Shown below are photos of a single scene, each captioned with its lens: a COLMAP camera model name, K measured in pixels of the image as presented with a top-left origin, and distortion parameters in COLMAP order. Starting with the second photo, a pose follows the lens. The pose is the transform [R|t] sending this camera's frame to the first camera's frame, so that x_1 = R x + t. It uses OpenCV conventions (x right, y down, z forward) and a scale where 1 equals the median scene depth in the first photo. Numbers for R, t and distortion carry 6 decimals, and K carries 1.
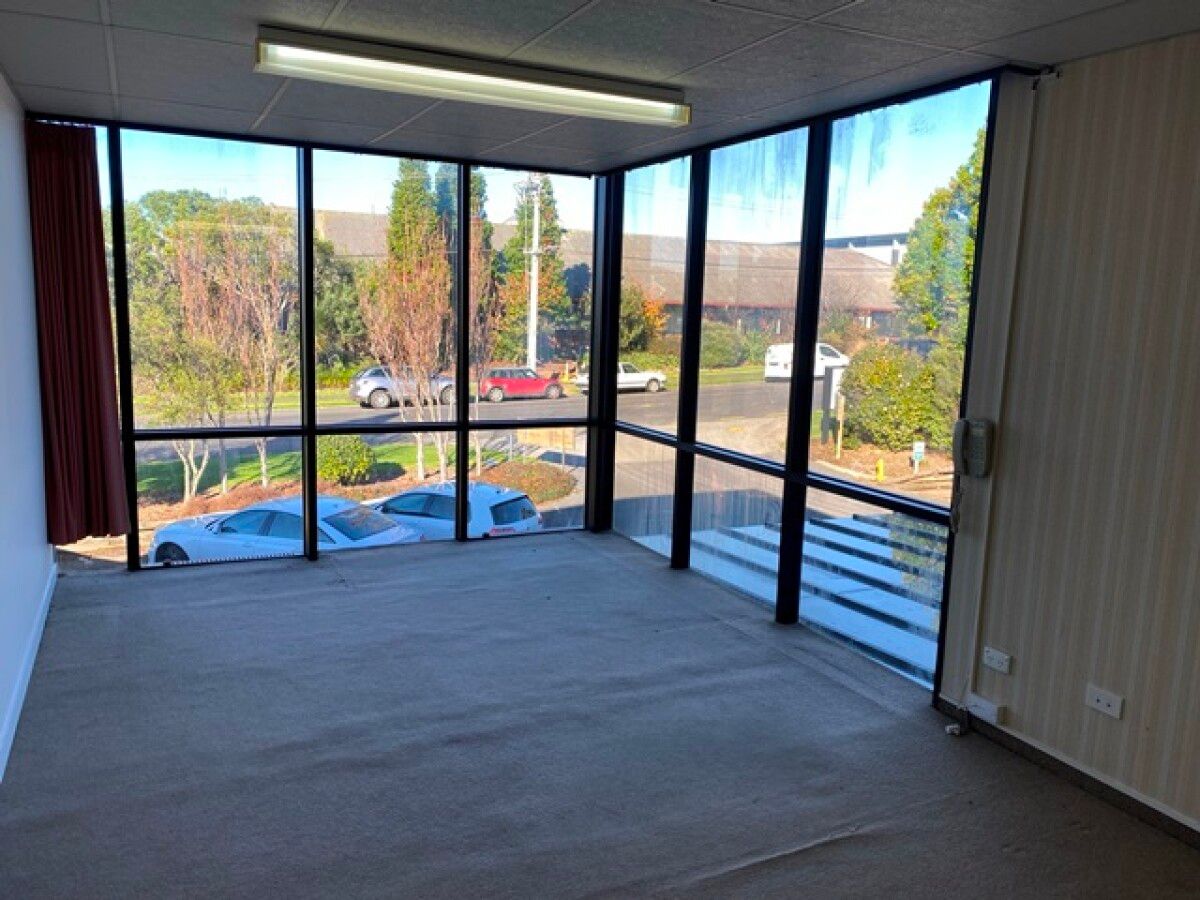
lens RADIAL K [[913.8, 0, 602.7], [0, 913.8, 456.4], [0, 0, 1]] dist [0.004217, -0.004028]
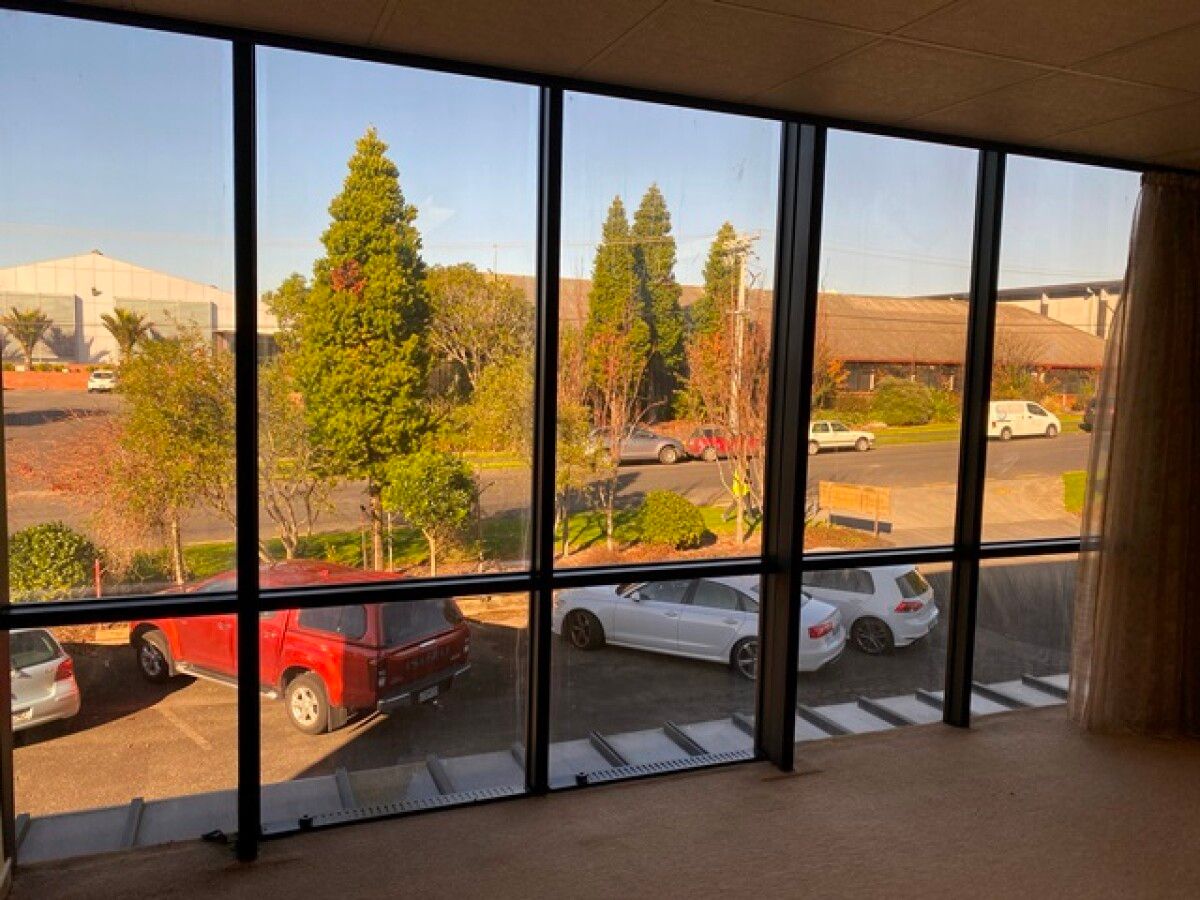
lens RADIAL K [[913.8, 0, 599.7], [0, 913.8, 439.2], [0, 0, 1]] dist [0.004217, -0.004028]
pose [[0.996763, -0.002285, -0.080368, -0.129827], [-0.003961, 0.996987, -0.077466, -0.004924], [0.080303, 0.077533, 0.993750, -0.002339]]
